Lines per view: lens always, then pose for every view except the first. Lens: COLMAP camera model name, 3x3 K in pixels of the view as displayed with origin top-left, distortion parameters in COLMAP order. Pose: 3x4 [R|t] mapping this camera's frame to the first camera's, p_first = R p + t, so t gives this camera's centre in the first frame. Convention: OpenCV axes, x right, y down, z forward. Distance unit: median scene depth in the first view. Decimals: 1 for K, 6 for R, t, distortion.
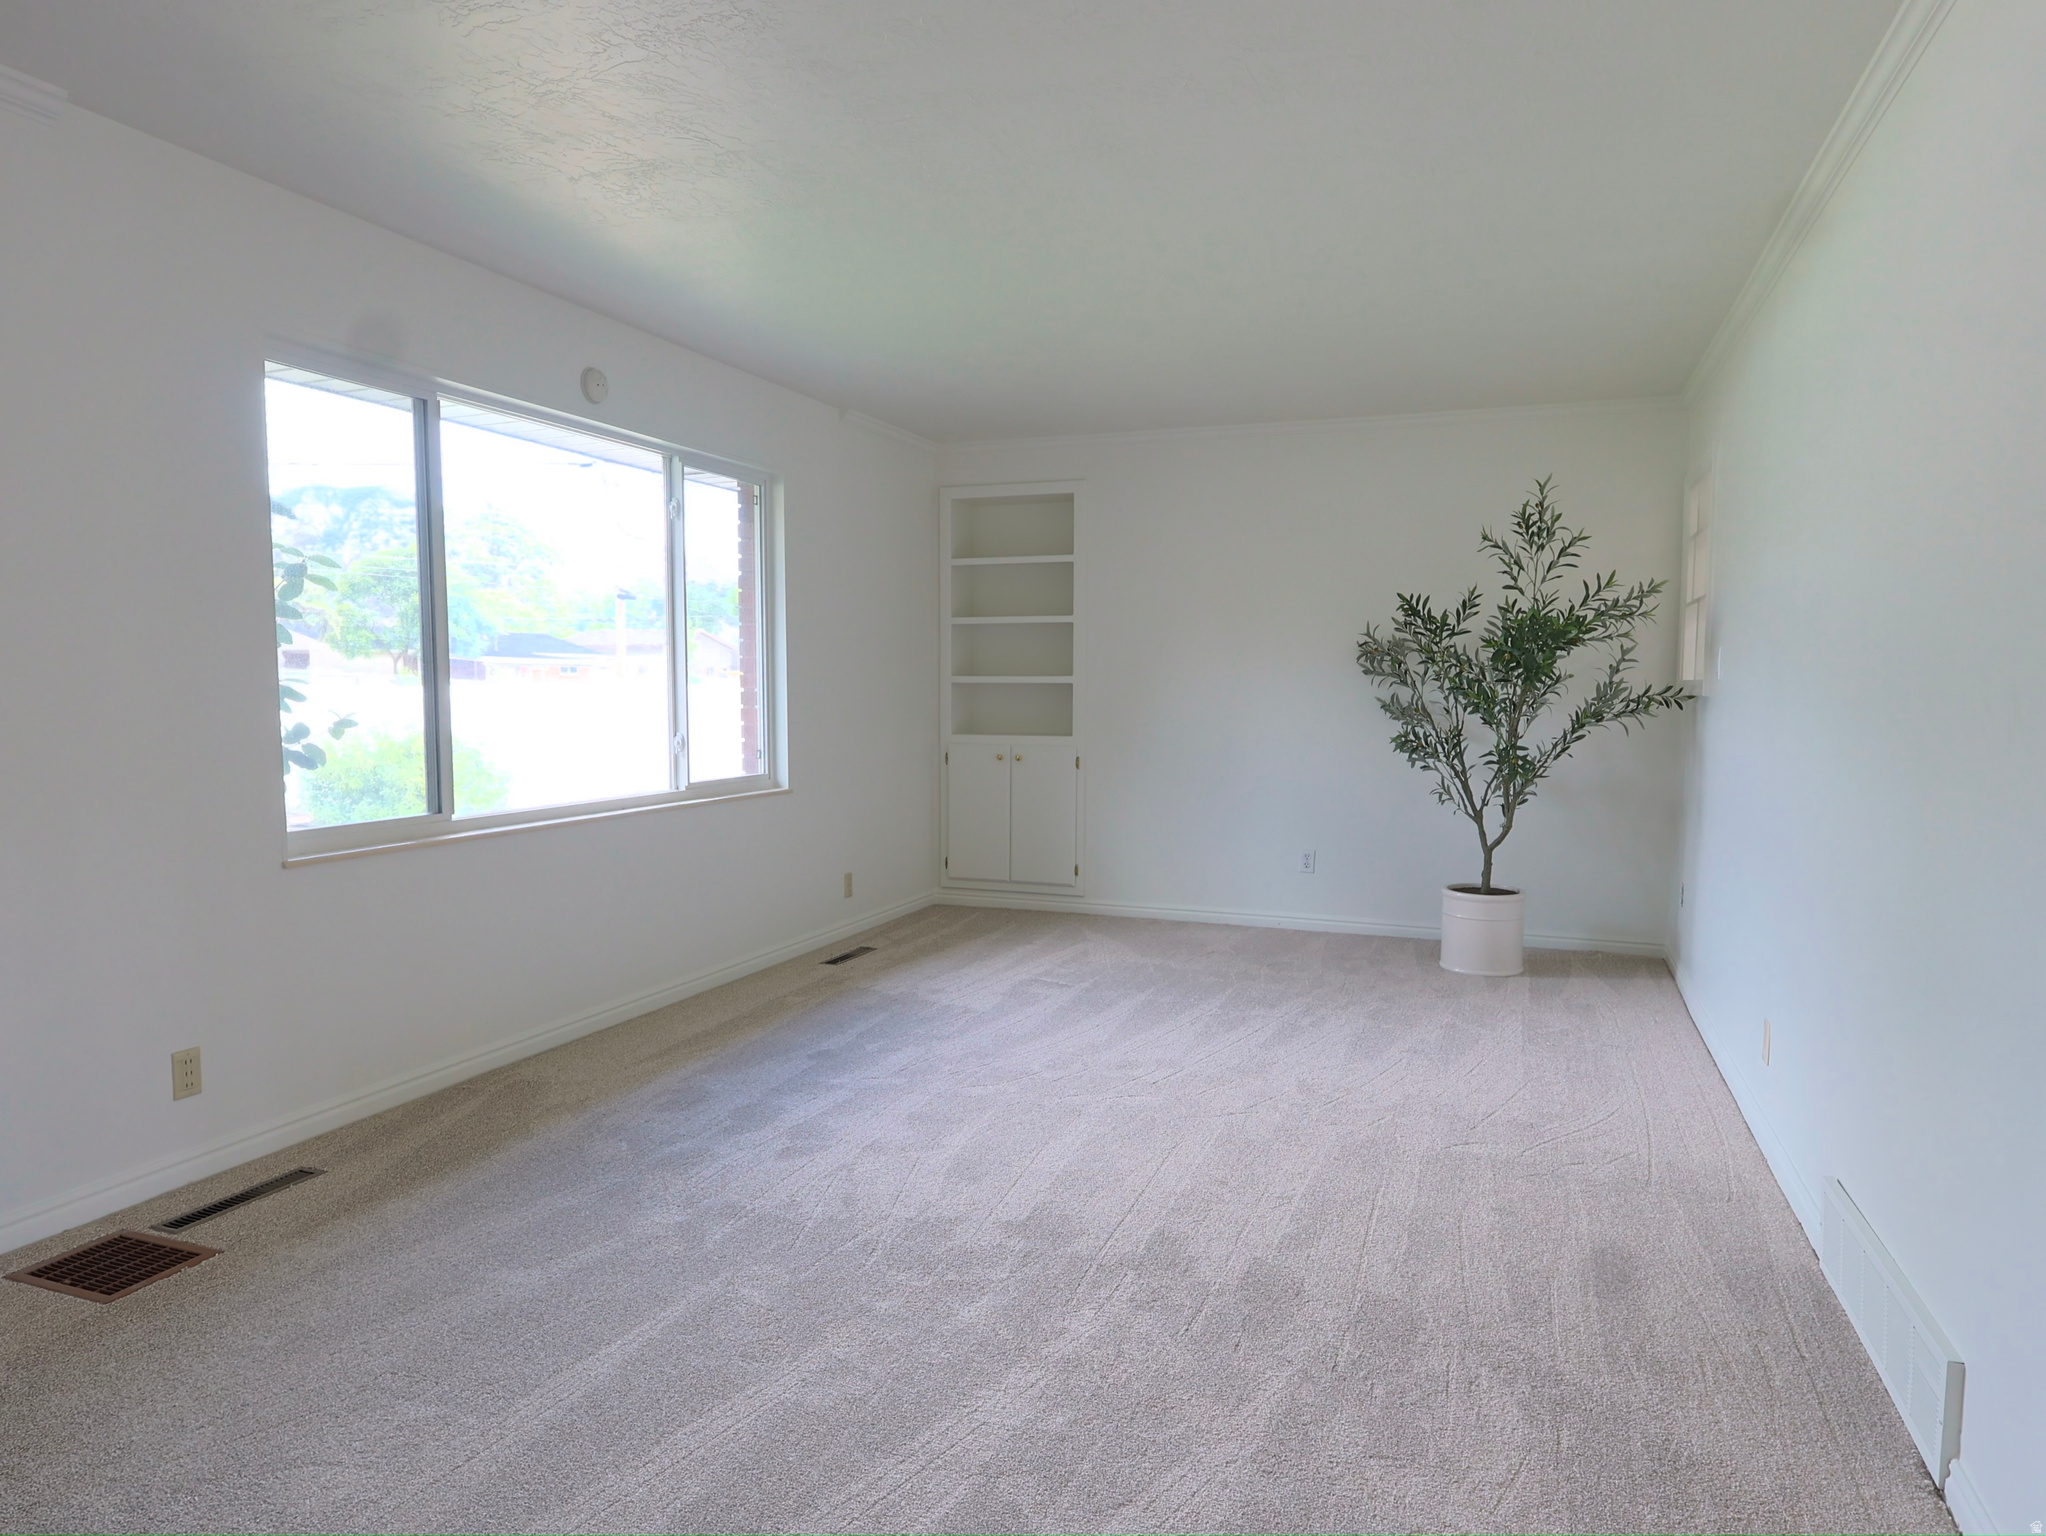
lens RADIAL K [[1143.6, 0, 1012.9], [0, 1143.6, 768.7], [0, 0, 1]] dist [-0.007795, -0.000469]
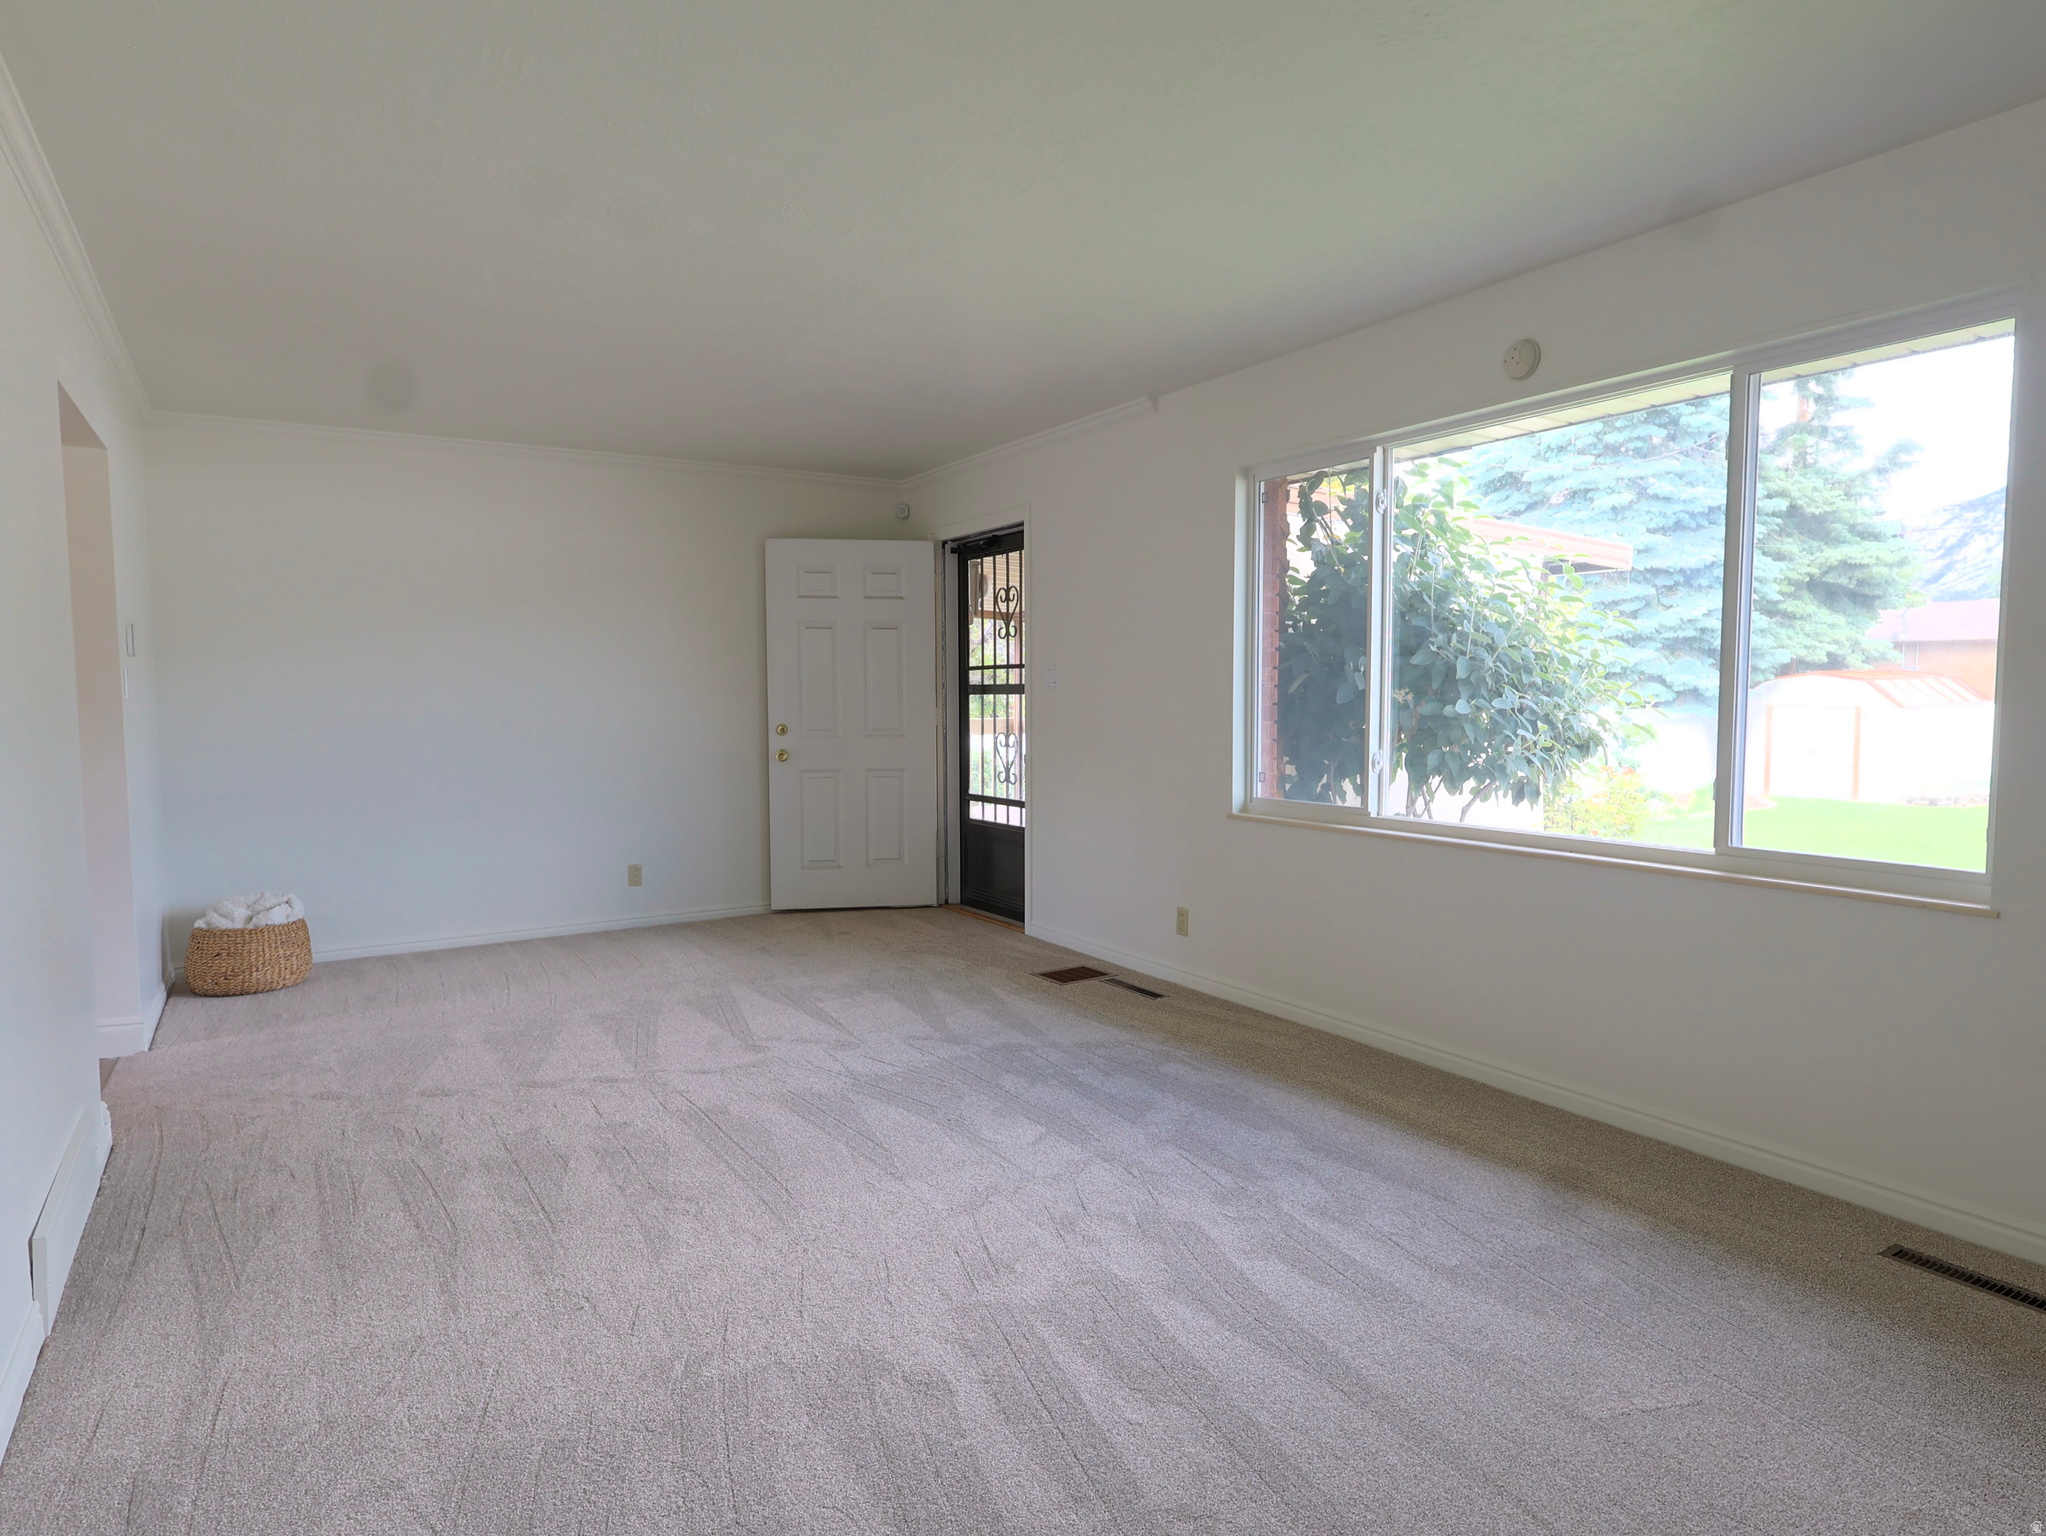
lens RADIAL K [[1143.6, 0, 1012.9], [0, 1143.6, 768.7], [0, 0, 1]] dist [-0.007795, -0.000469]
pose [[-0.556824, 0.053692, -0.828894, 0.849877], [-0.059824, 0.992725, 0.104492, -0.130716], [0.828474, 0.107771, -0.549561, 1.717744]]
